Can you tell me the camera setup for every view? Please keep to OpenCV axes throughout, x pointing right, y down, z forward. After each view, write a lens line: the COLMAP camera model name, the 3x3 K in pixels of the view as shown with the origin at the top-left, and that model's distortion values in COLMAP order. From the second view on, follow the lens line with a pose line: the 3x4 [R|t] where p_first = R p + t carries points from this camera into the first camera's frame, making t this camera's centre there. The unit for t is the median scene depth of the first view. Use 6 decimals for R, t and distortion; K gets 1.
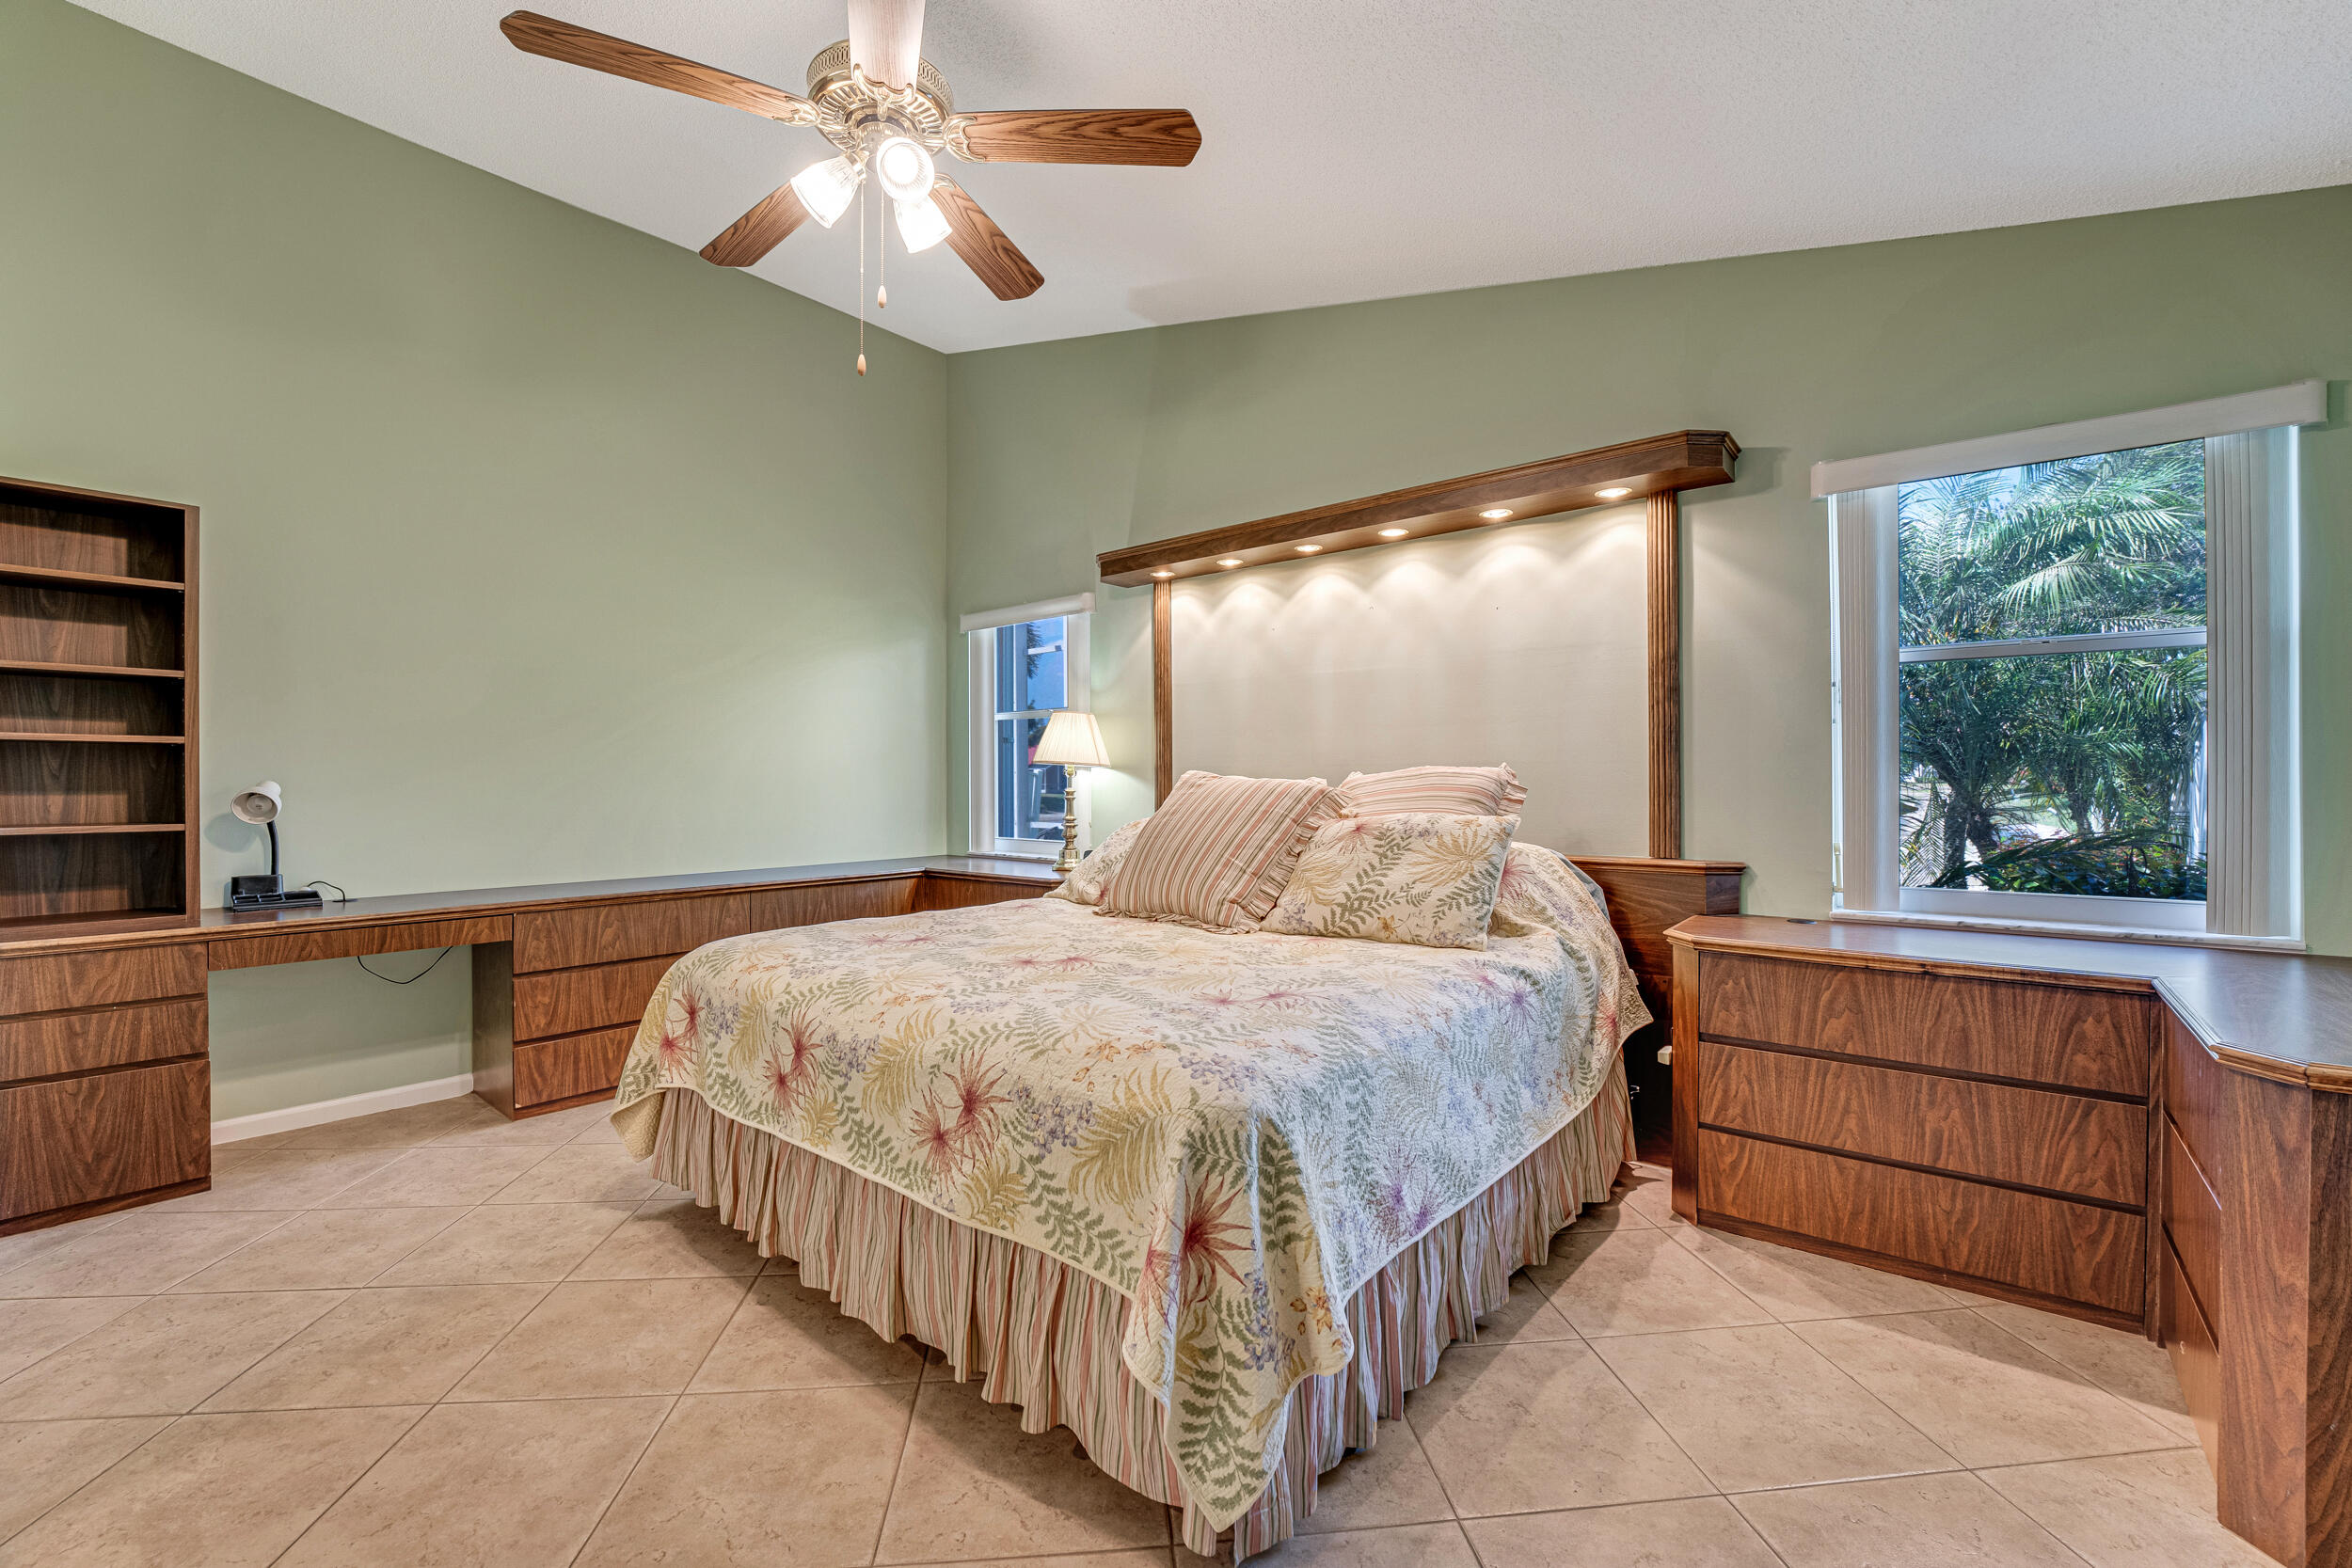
lens RADIAL K [[1001.0, 0, 1183.6], [0, 1001.0, 774.0], [0, 0, 1]] dist [-0.029756, 0.003565]
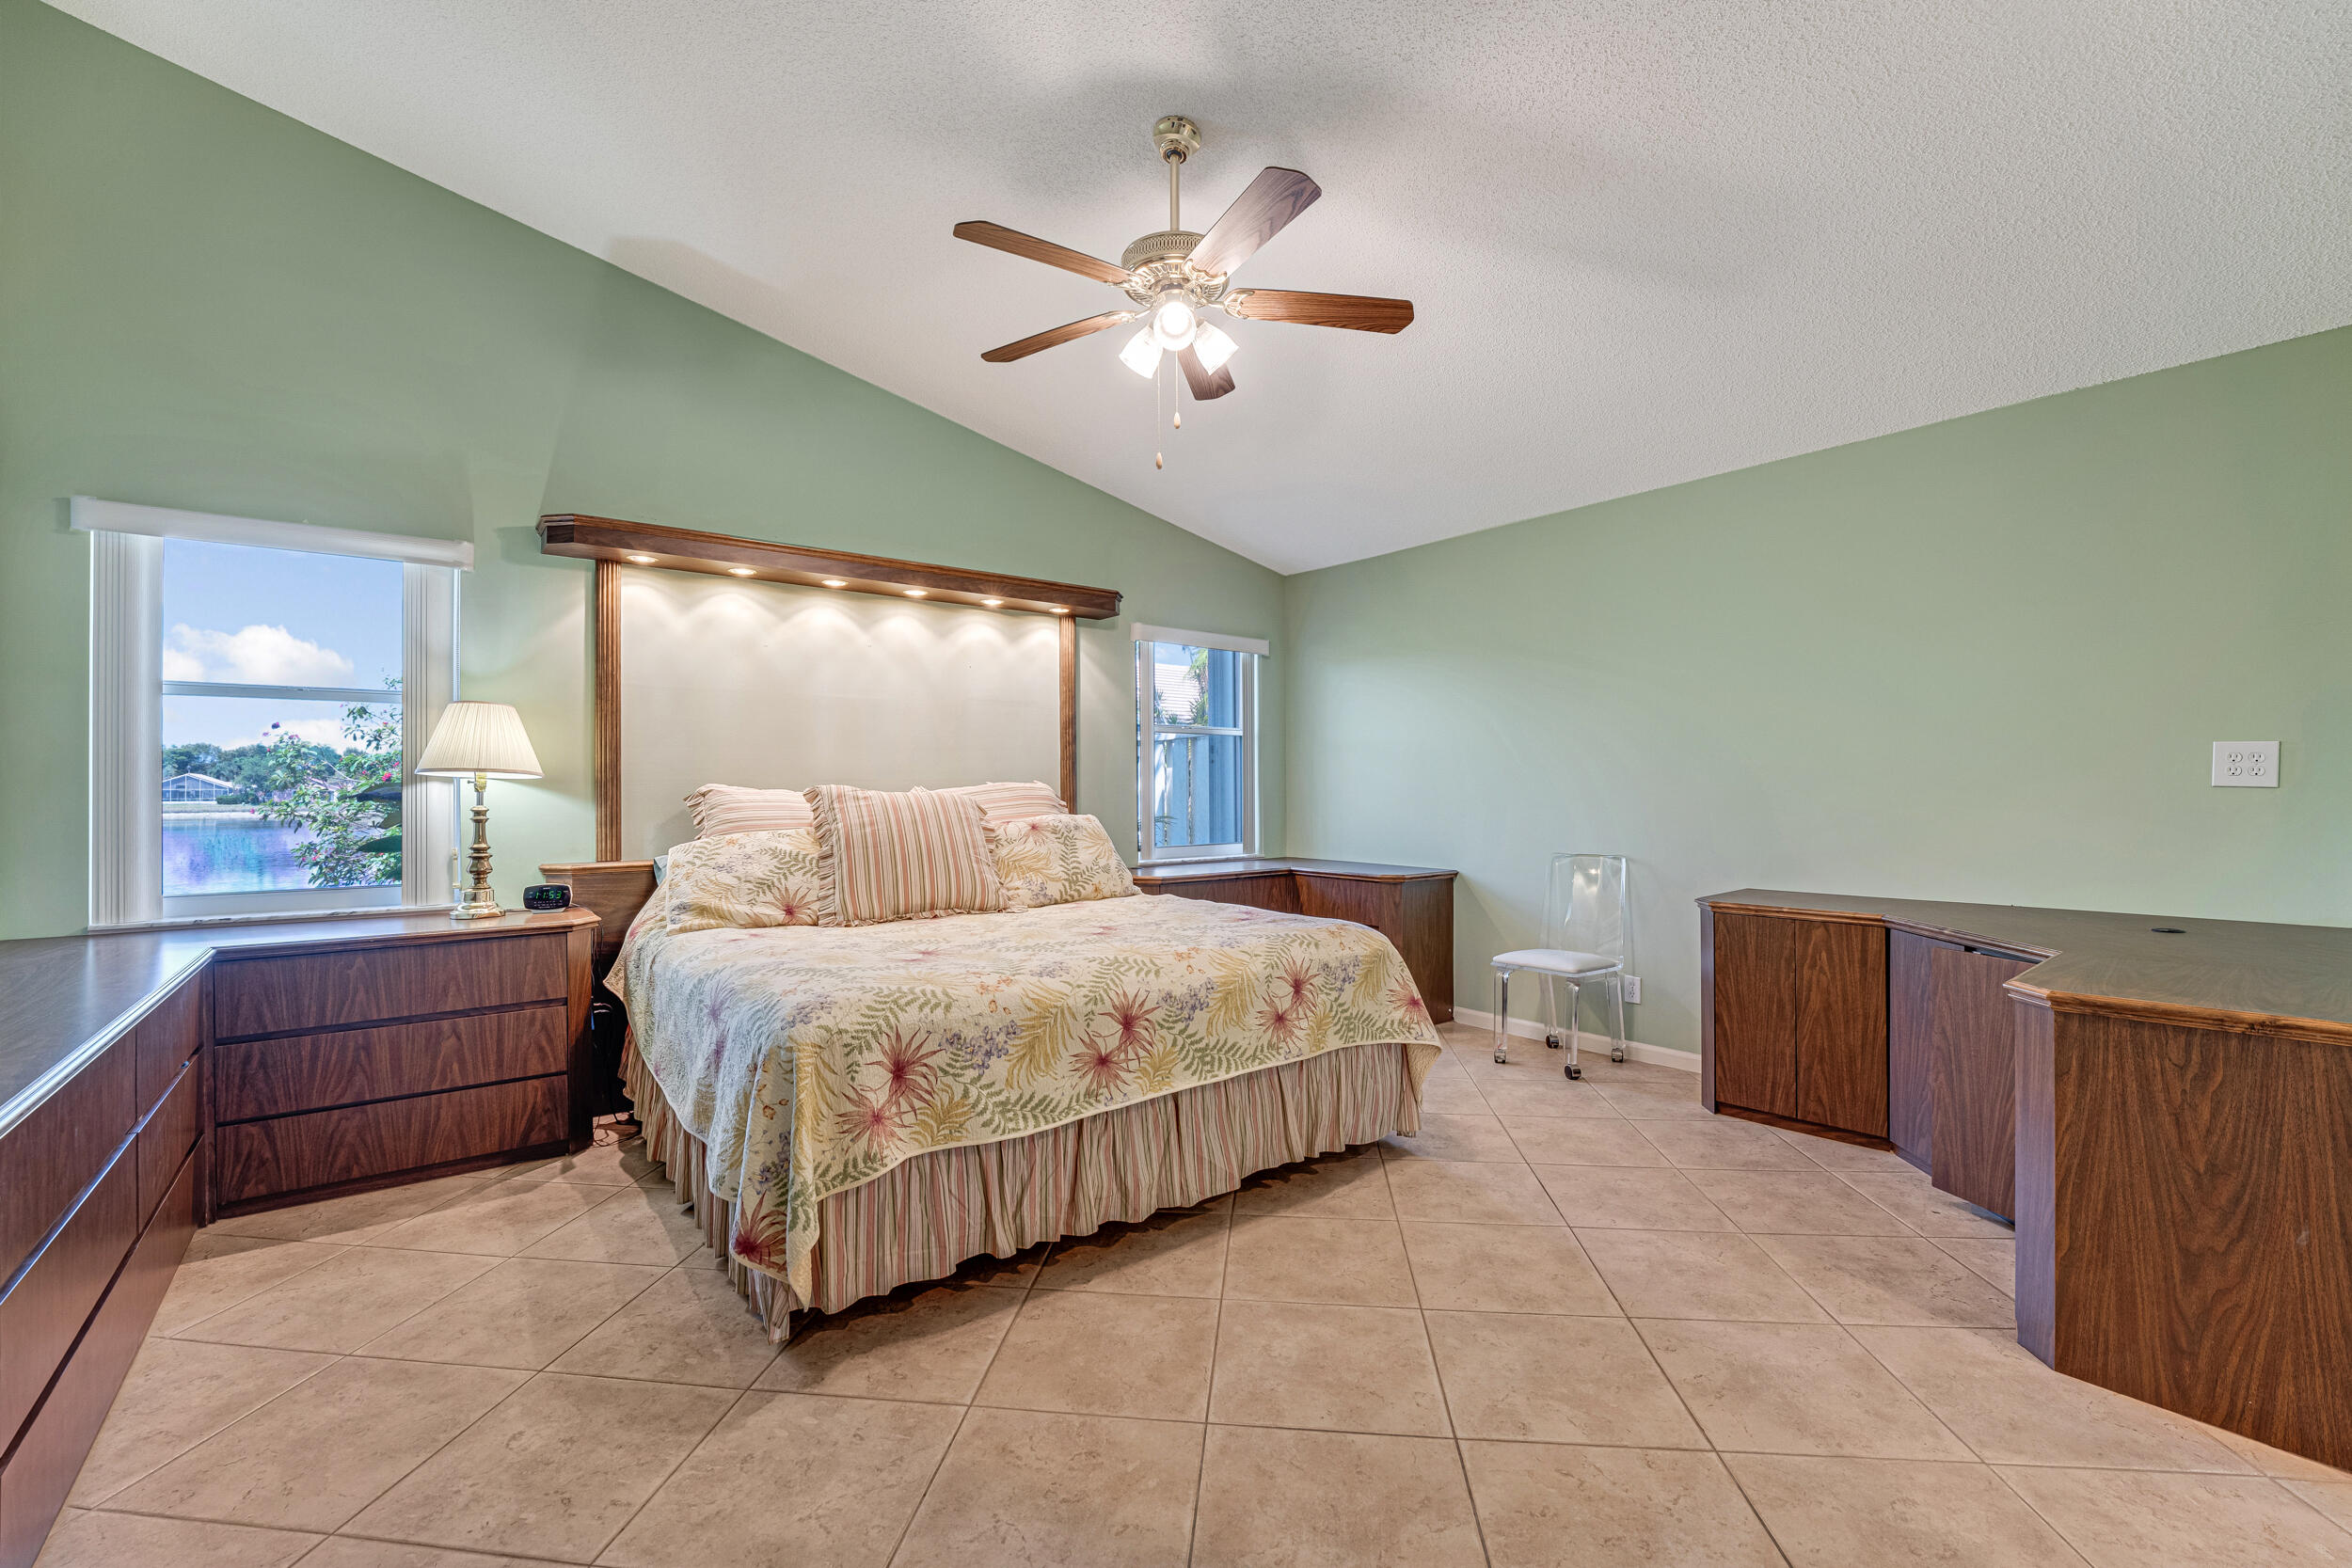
lens RADIAL K [[1001.0, 0, 1191.9], [0, 1001.0, 783.4], [0, 0, 1]] dist [-0.029756, 0.003565]
pose [[0.169115, 0.010595, 0.985539, -1.085681], [0.001710, 0.999938, -0.011044, 0.009264], [-0.985595, 0.003553, 0.169086, 0.522594]]
